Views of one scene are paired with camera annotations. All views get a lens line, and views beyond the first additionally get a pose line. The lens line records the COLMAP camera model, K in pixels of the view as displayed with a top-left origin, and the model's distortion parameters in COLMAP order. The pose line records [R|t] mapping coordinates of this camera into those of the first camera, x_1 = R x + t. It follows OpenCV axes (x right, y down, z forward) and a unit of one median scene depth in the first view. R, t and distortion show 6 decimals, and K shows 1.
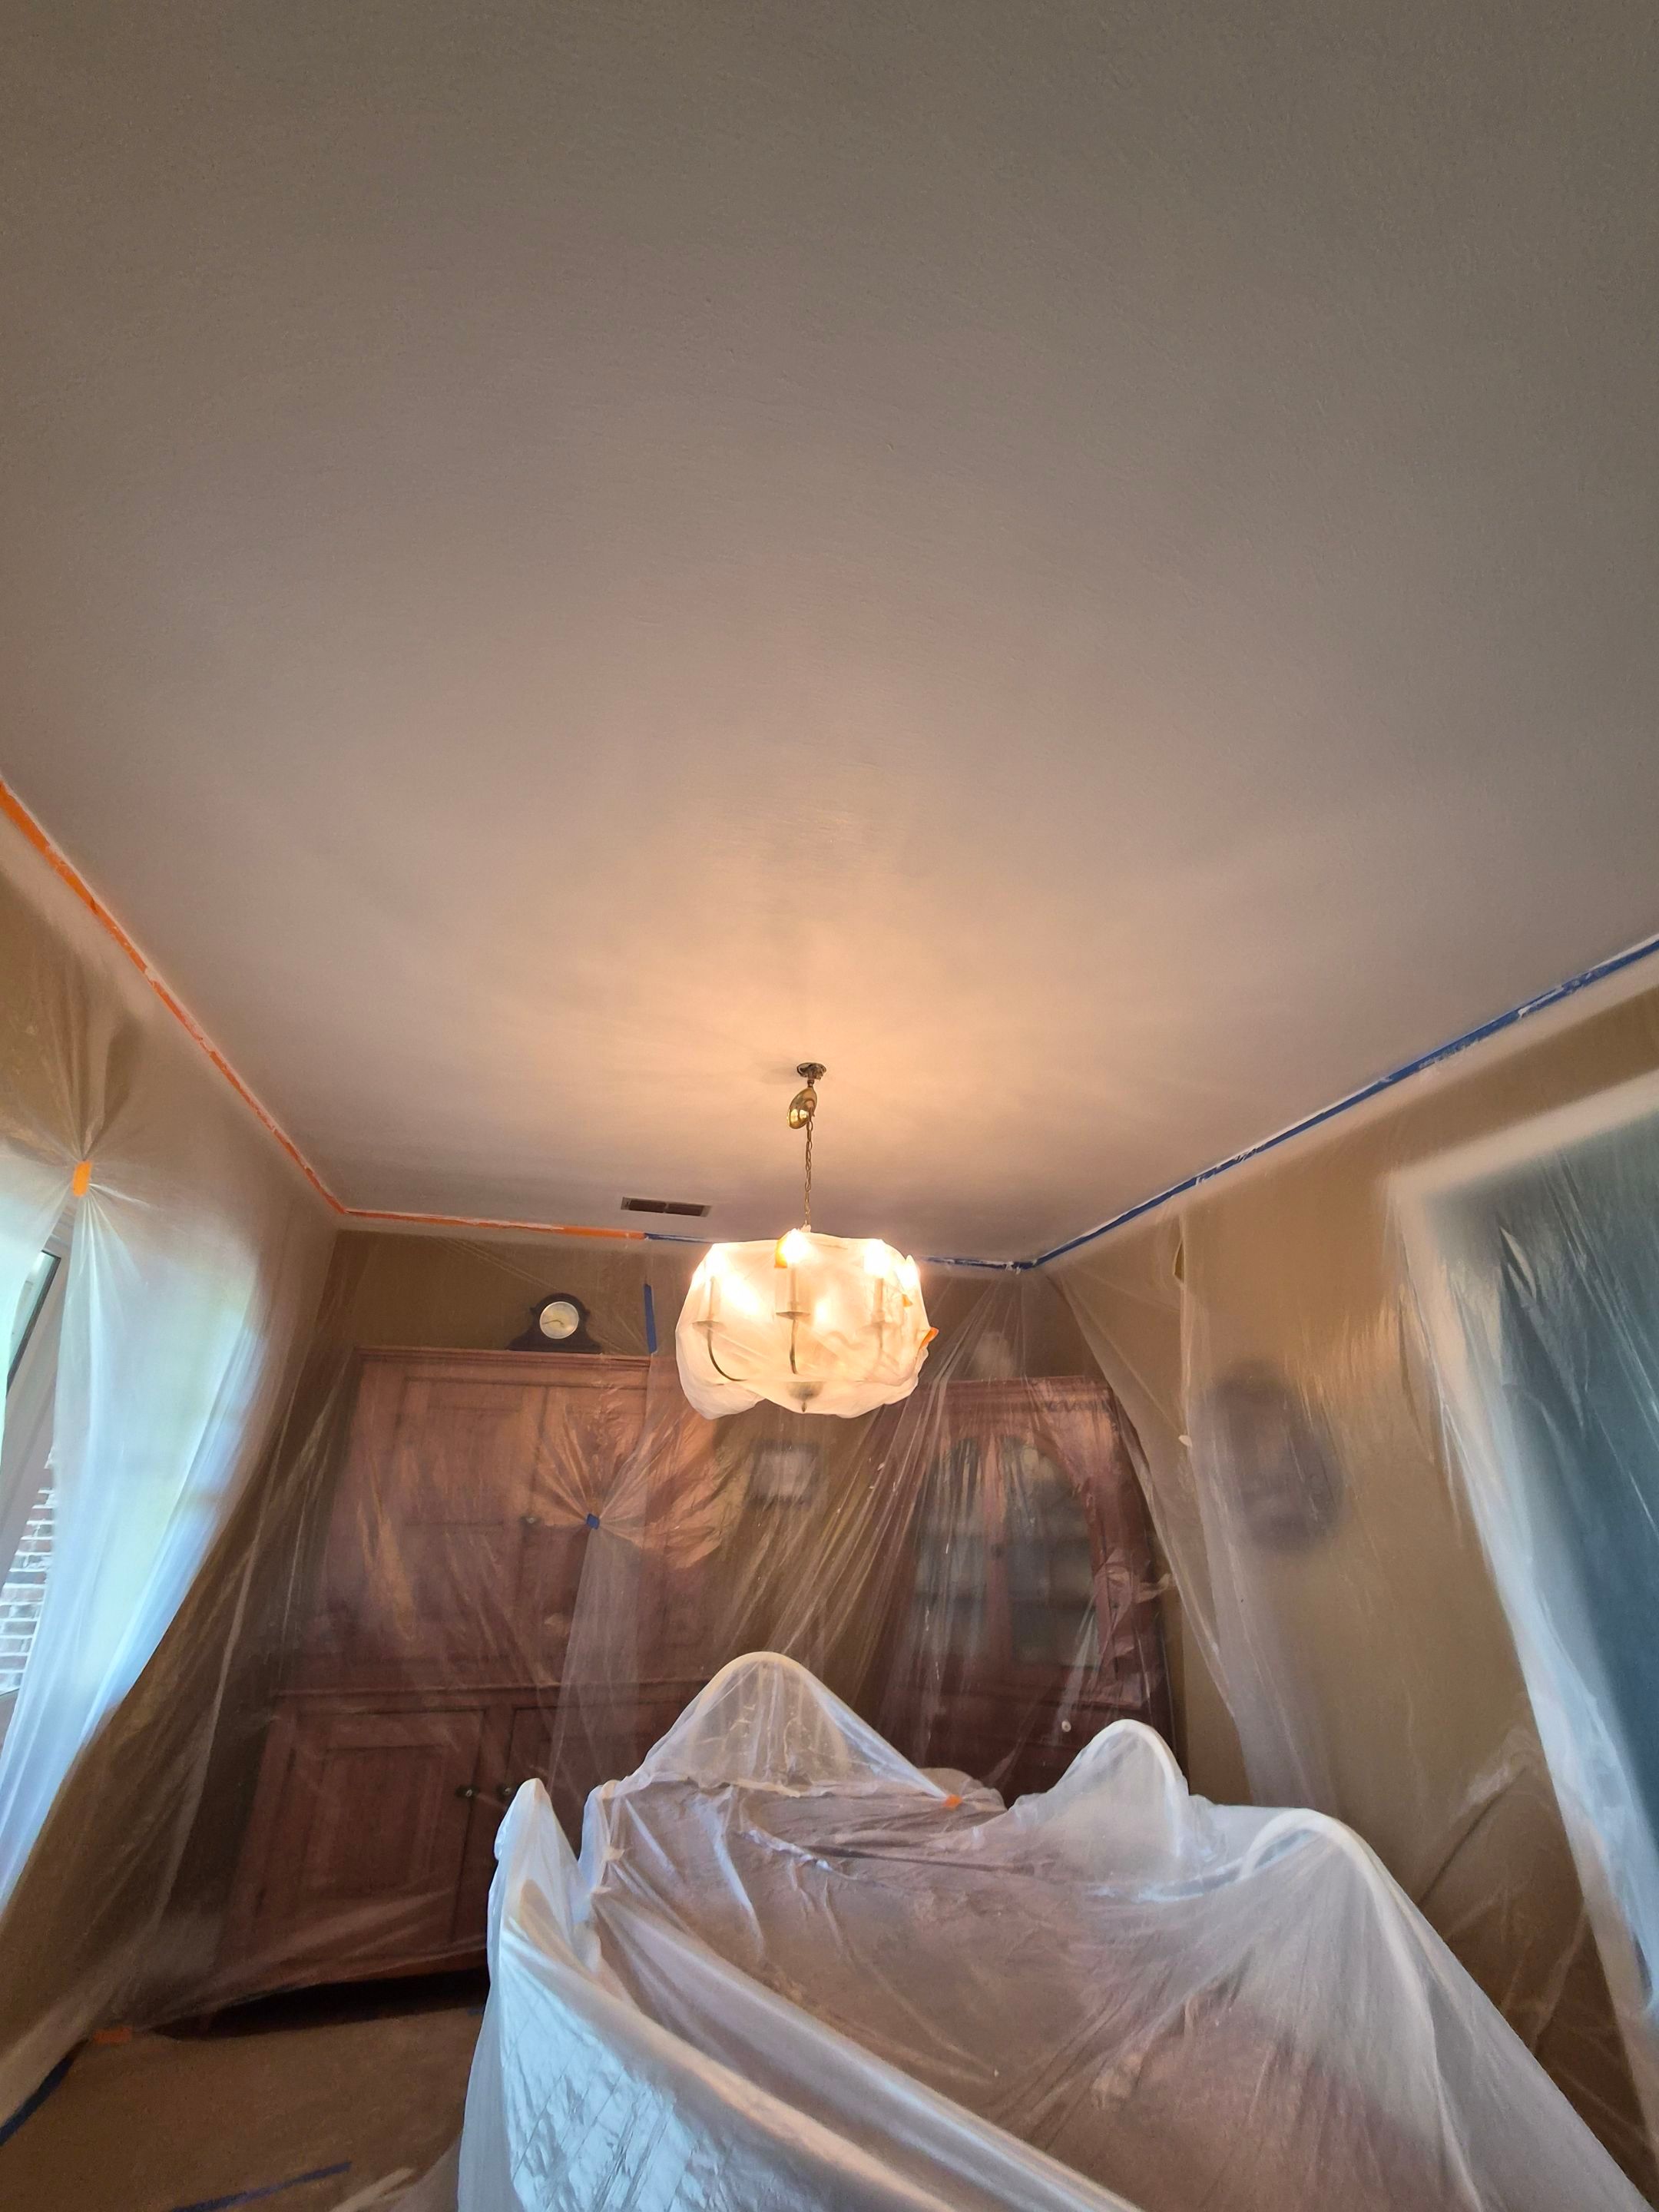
lens RADIAL K [[897.7, 0, 829.5], [0, 897.7, 1106.0], [0, 0, 1]] dist [0.001315, 0.000060]
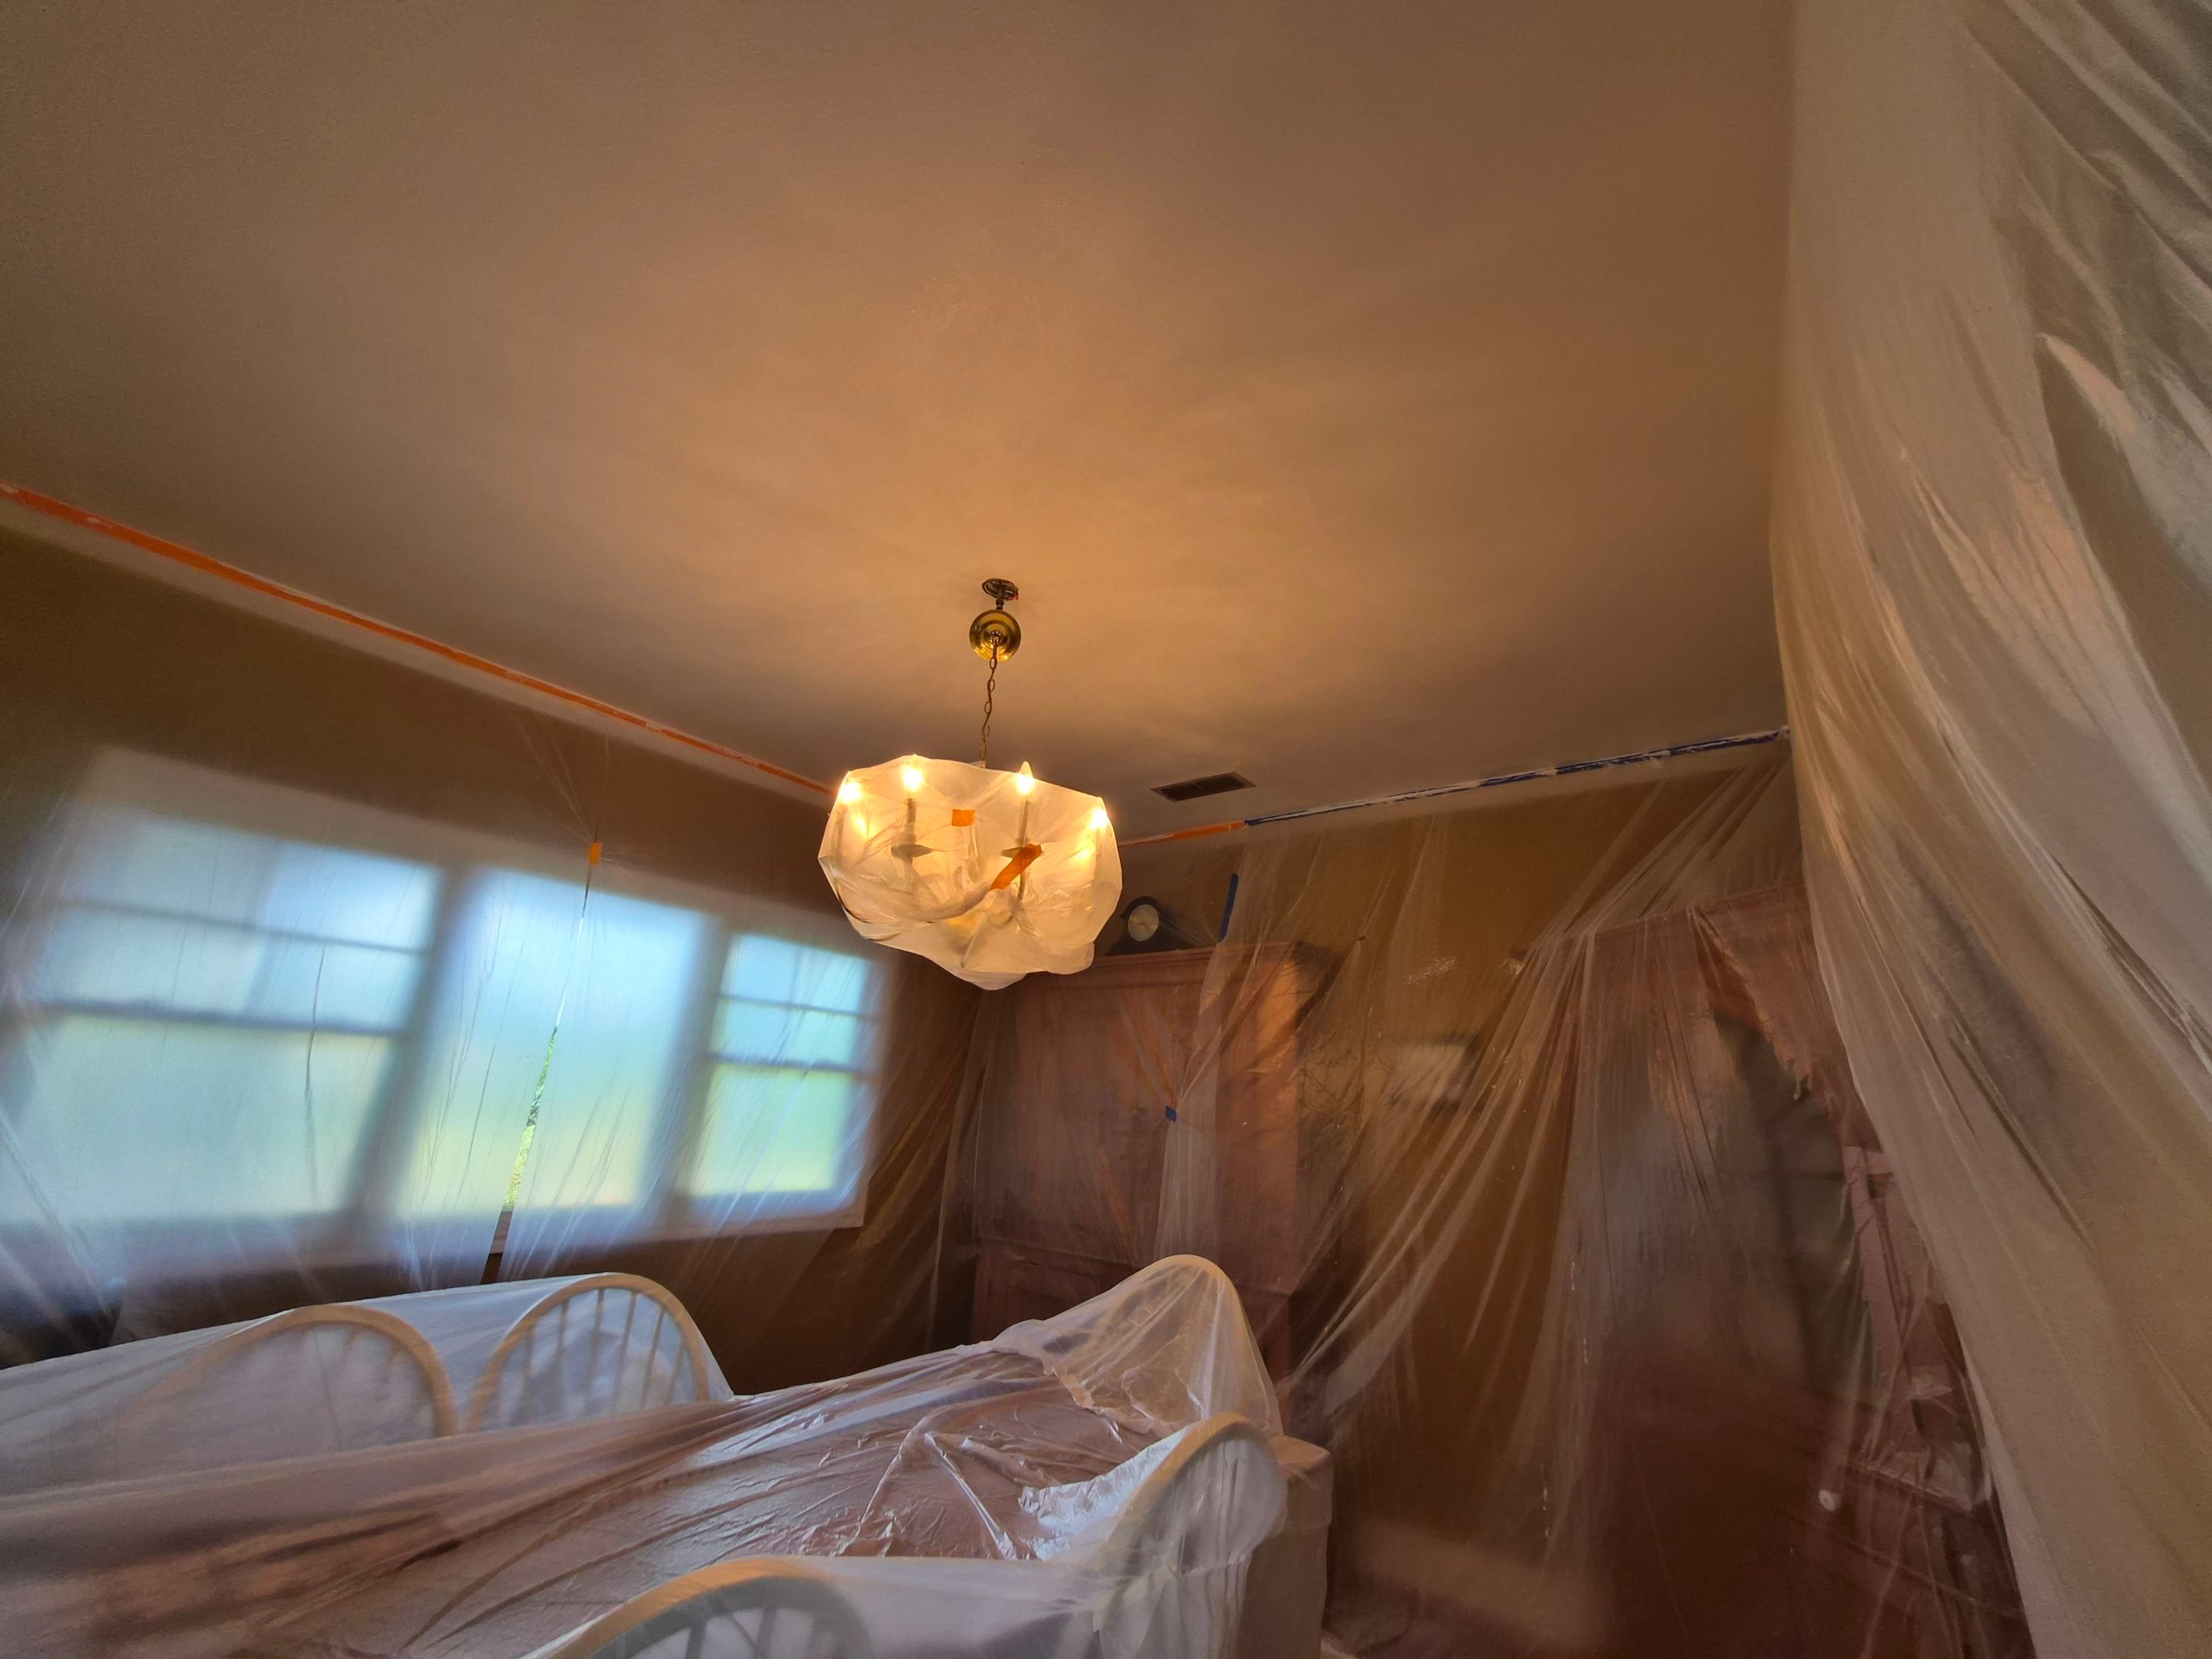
lens RADIAL K [[897.7, 0, 995.4], [0, 897.7, 832.2], [0, 0, 1]] dist [0.001315, 0.000060]
pose [[0.568336, -0.217911, -0.793416, 0.493527], [0.273233, 0.959554, -0.067819, 0.195191], [0.776104, -0.178243, 0.604890, 0.342743]]
